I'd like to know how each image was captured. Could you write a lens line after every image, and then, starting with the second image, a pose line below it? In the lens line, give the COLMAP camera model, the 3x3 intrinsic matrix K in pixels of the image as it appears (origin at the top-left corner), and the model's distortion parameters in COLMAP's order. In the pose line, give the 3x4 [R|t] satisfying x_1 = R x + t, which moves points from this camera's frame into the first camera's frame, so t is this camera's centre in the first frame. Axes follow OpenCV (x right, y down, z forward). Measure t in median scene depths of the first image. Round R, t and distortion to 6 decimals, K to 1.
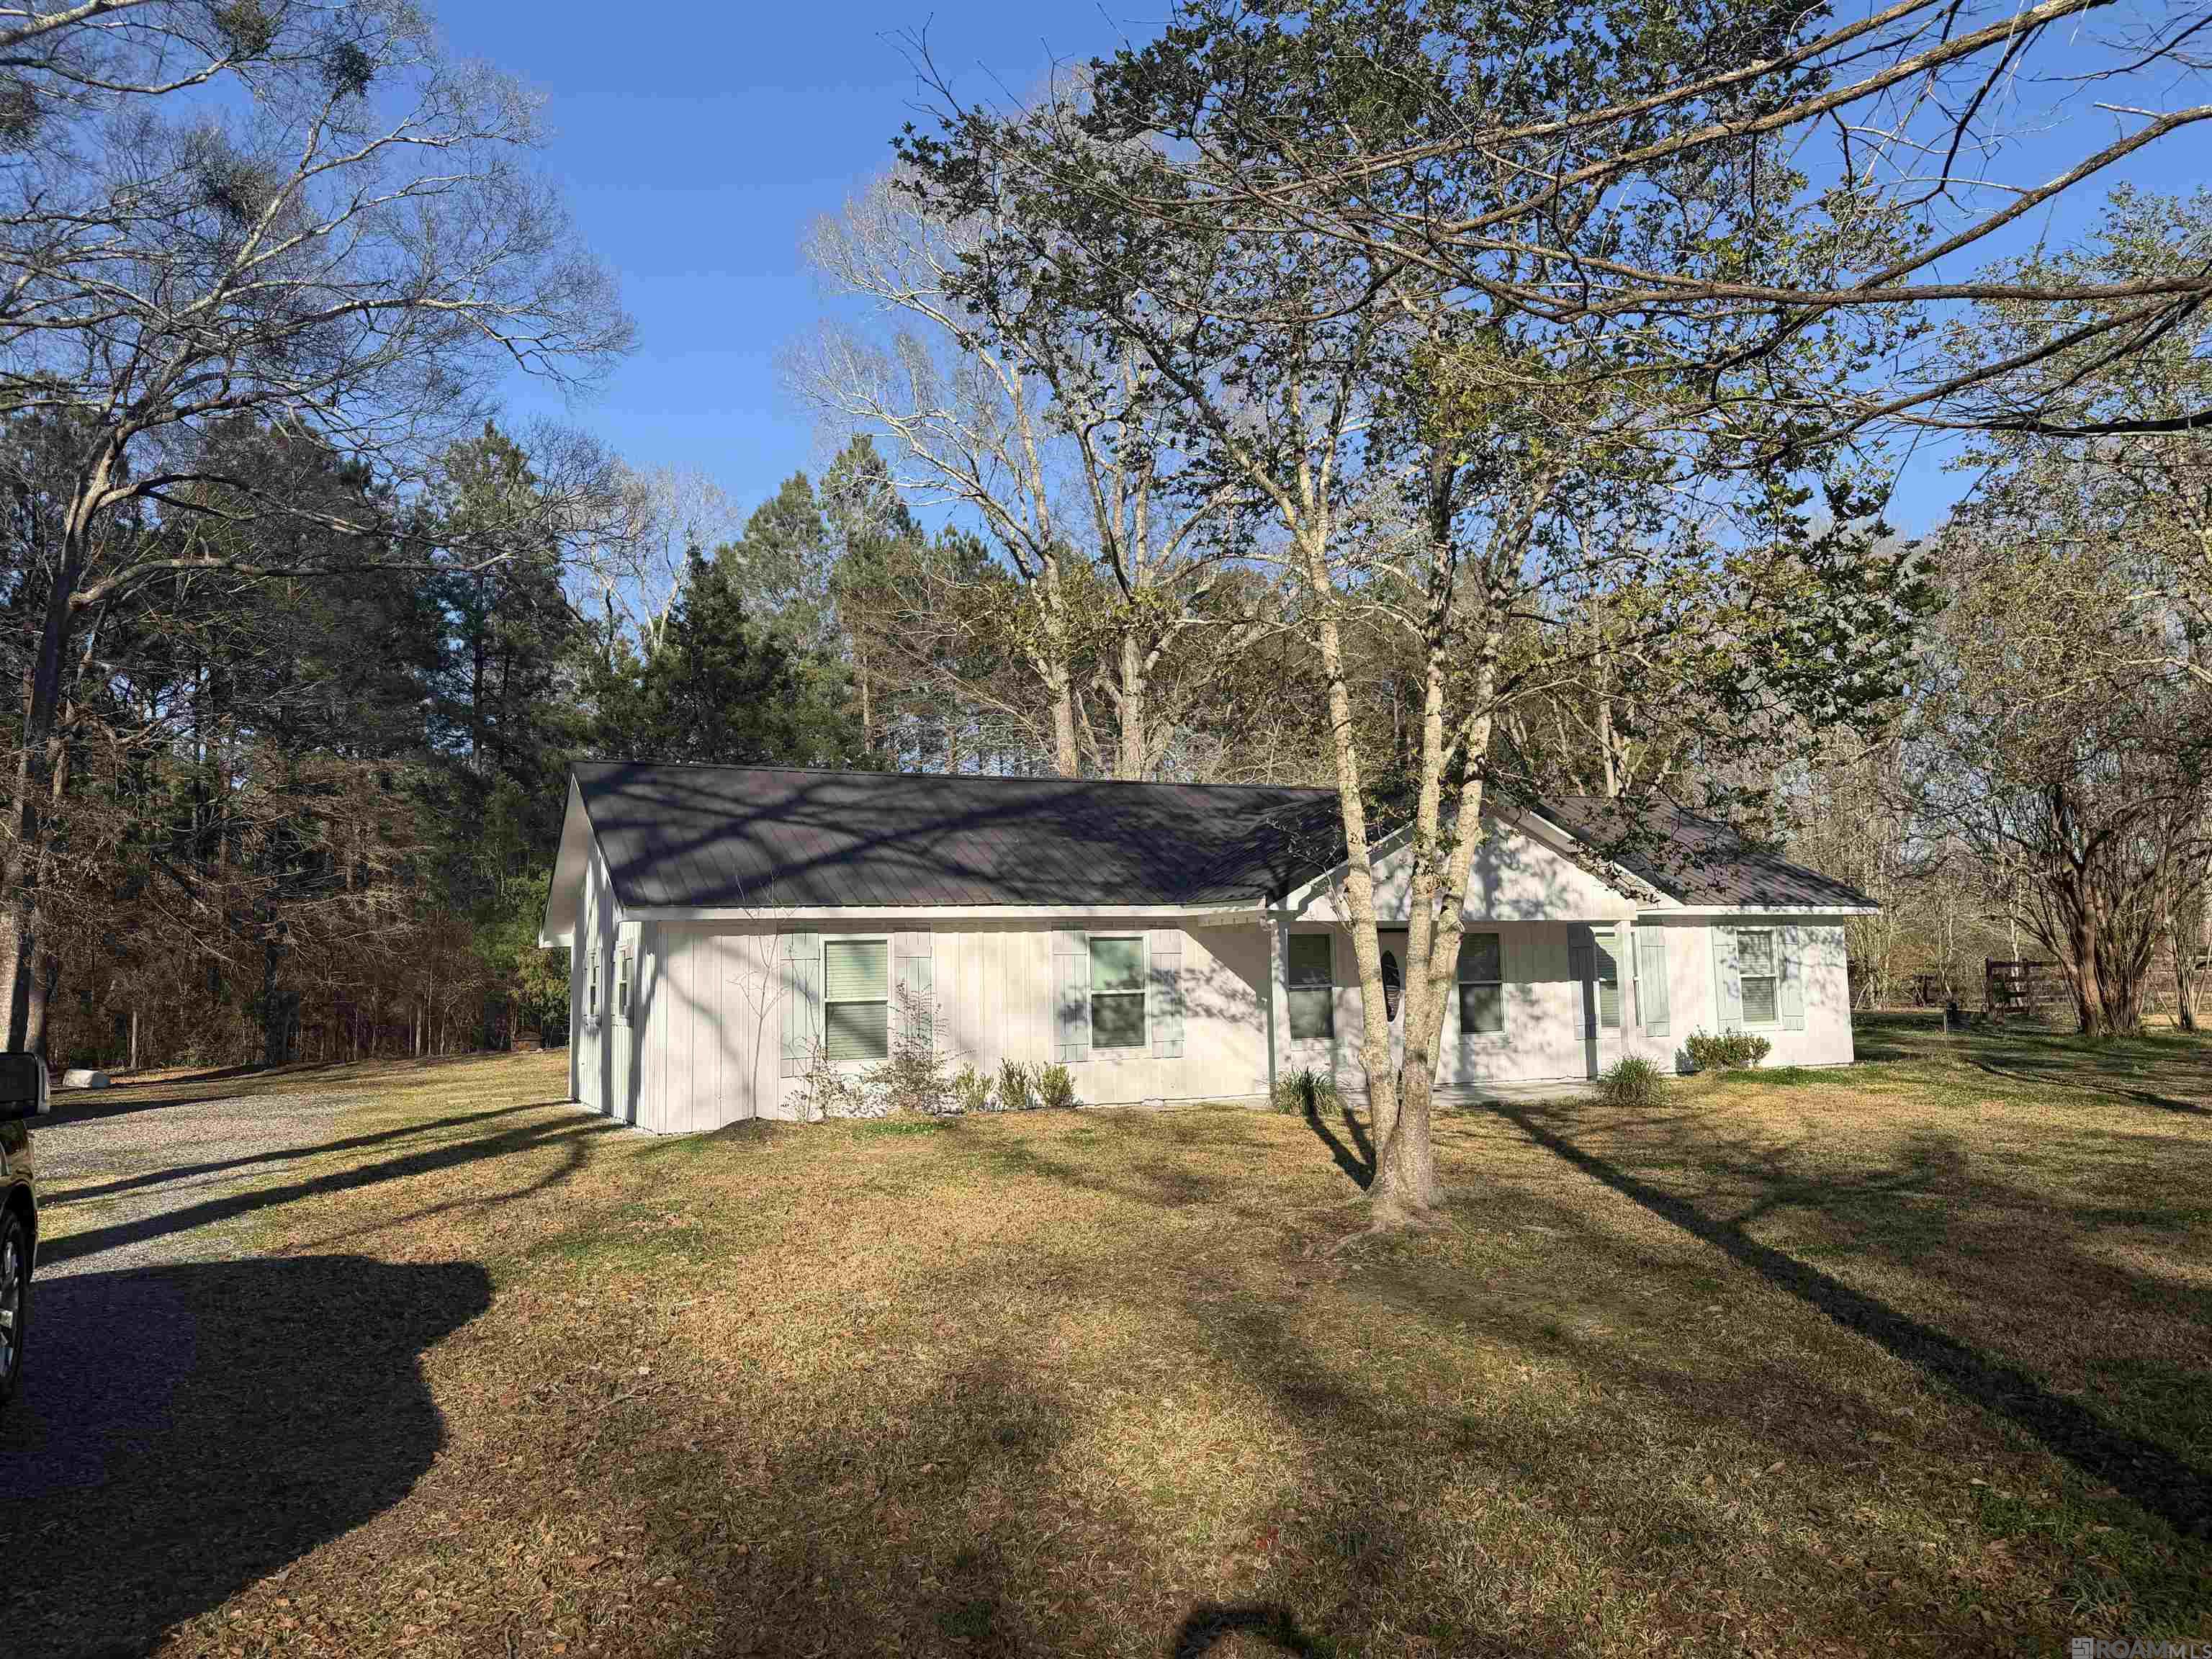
lens RADIAL K [[1550.1, 0, 1092.3], [0, 1550.1, 812.8], [0, 0, 1]] dist [0.105785, -0.133594]
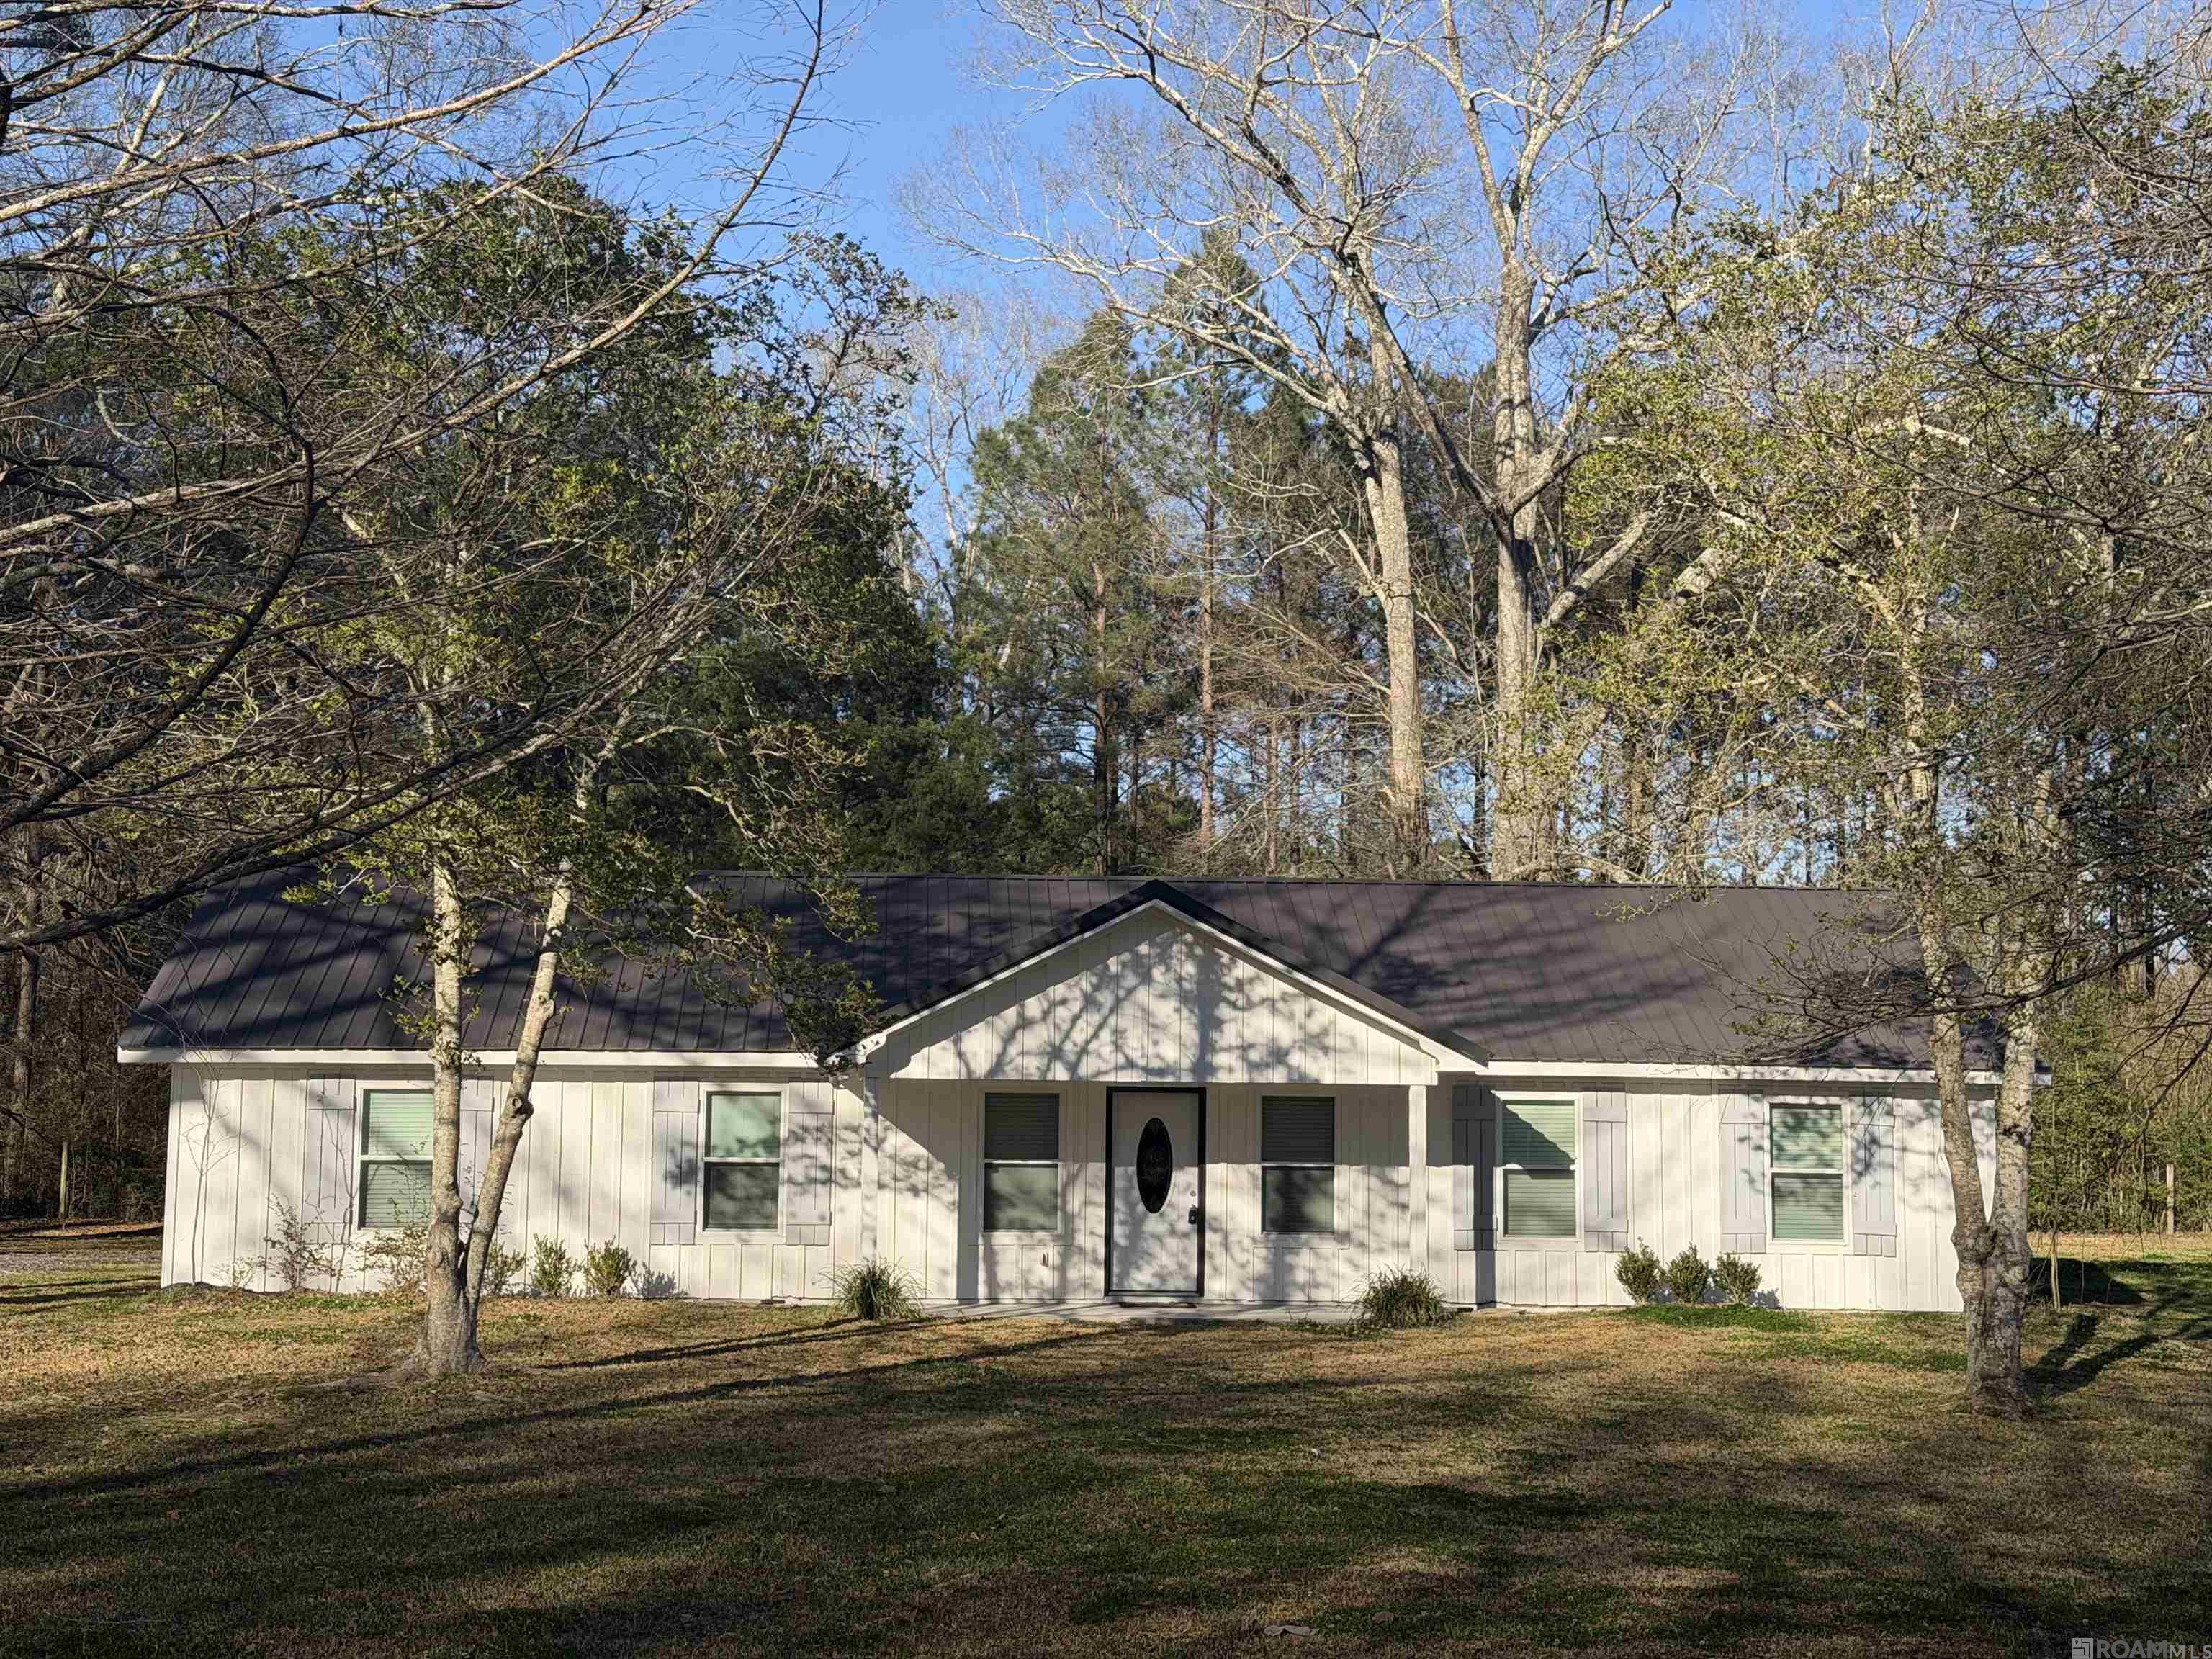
lens RADIAL K [[3094.6, 0, 1117.6], [0, 3094.6, 829.8], [0, 0, 1]] dist [0.109152, 0.000000]
pose [[0.932978, -0.001322, -0.359931, 0.696771], [0.006119, 0.999907, 0.012188, -0.064427], [0.359881, -0.013573, 0.932899, -0.377281]]
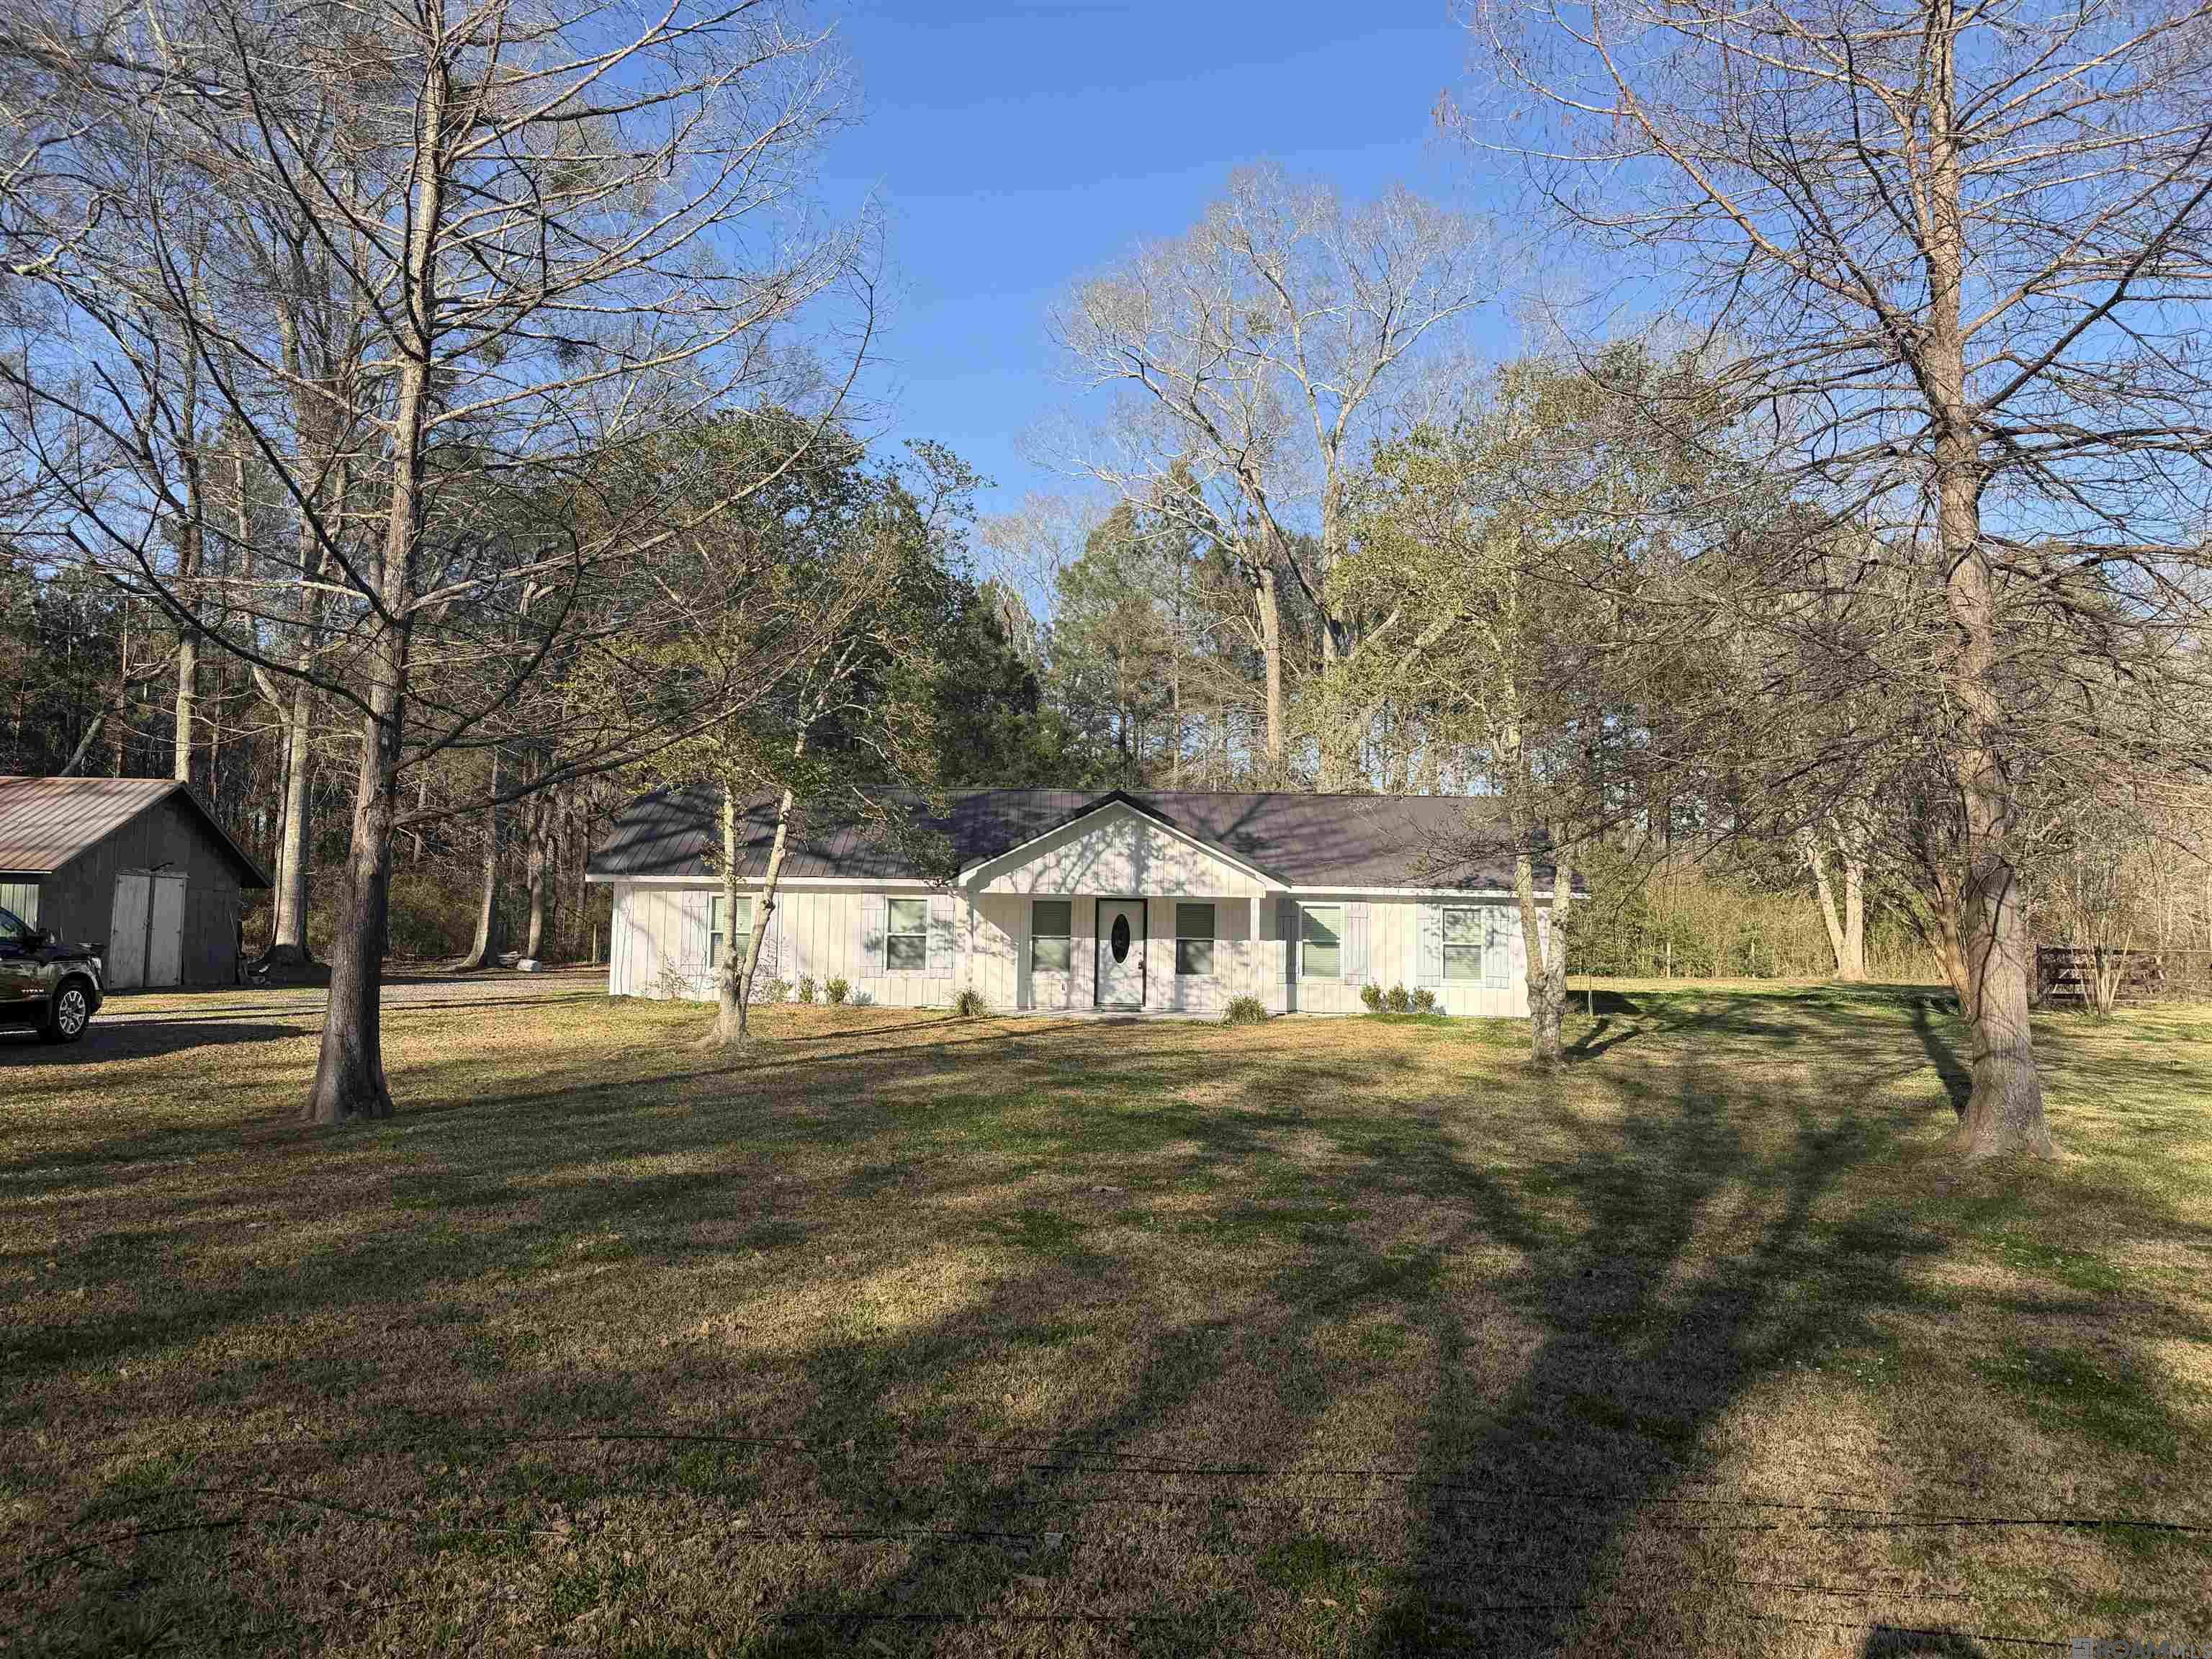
lens RADIAL K [[1550.1, 0, 1104.7], [0, 1550.1, 843.4], [0, 0, 1]] dist [0.105785, -0.133594]
pose [[0.921305, 0.019615, -0.388345, 0.719788], [0.002511, 0.998406, 0.056386, -0.055033], [0.388832, -0.052924, 0.919787, -0.309332]]
